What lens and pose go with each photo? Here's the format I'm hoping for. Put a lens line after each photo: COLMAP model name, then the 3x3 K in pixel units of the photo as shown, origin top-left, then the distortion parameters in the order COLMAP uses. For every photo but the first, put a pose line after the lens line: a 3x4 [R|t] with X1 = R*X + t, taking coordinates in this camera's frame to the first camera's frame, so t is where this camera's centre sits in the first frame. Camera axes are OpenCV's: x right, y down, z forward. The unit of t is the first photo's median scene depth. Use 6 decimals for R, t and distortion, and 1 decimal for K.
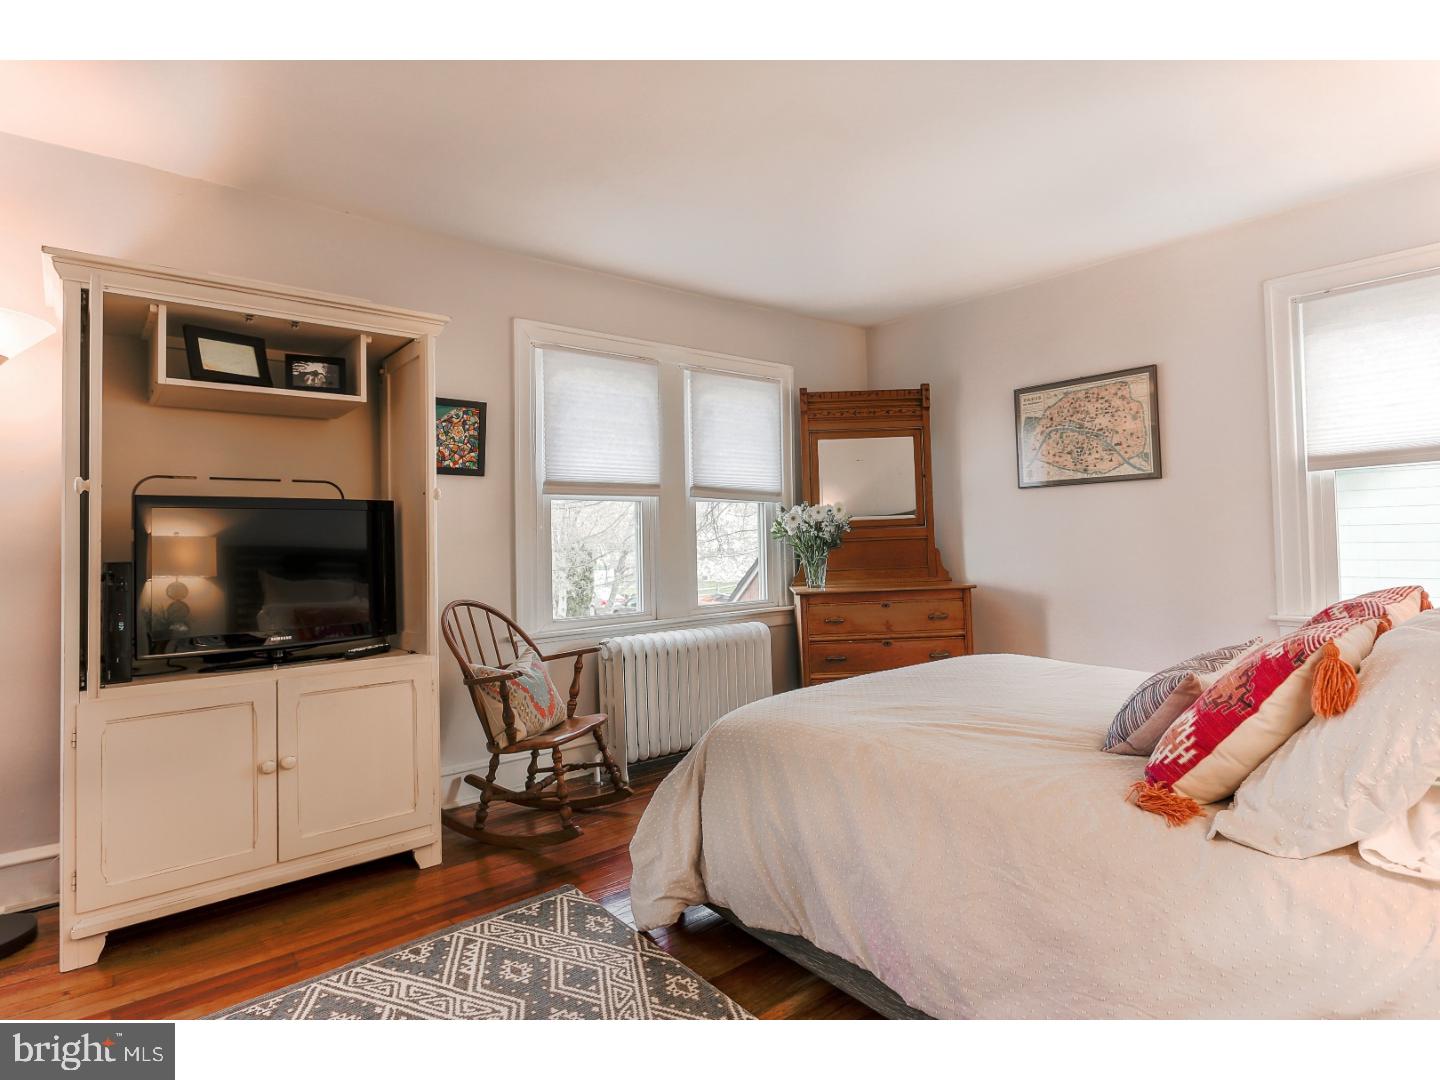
lens RADIAL K [[778.8, 0, 710.4], [0, 778.8, 530.8], [0, 0, 1]] dist [-0.008046, -0.001148]
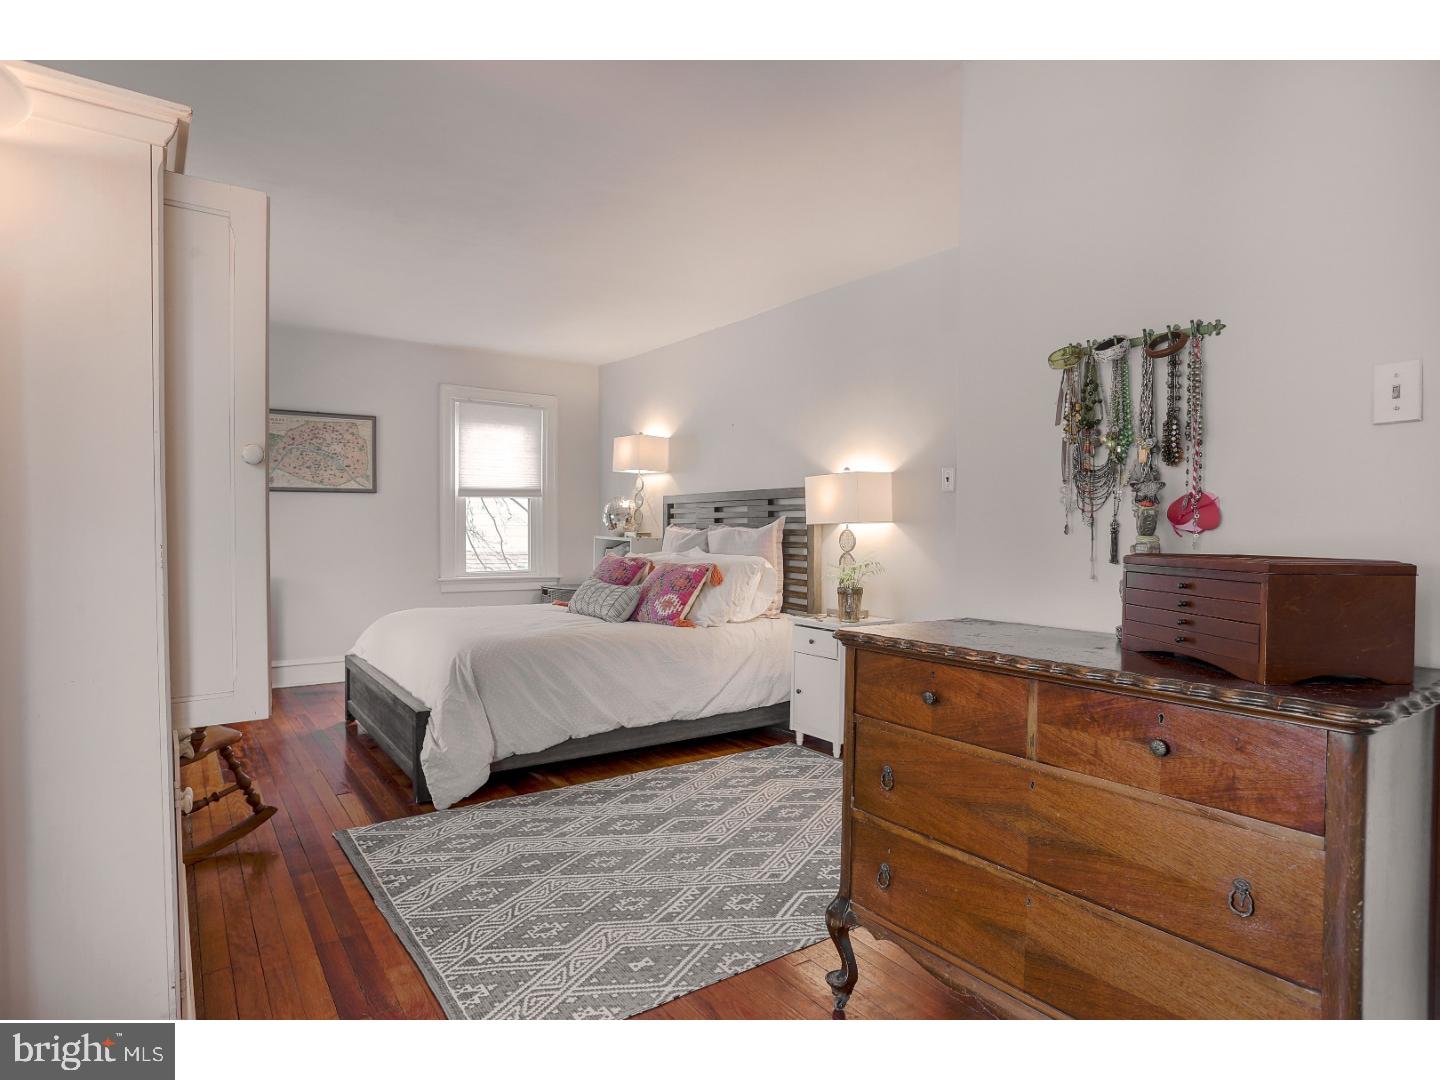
lens RADIAL K [[778.8, 0, 712.2], [0, 778.8, 537.7], [0, 0, 1]] dist [-0.008046, -0.001148]
pose [[0.064606, 0.004383, 0.997901, -1.559434], [-0.017541, 0.999841, -0.003255, 0.020384], [-0.997757, -0.017294, 0.064672, 0.461947]]
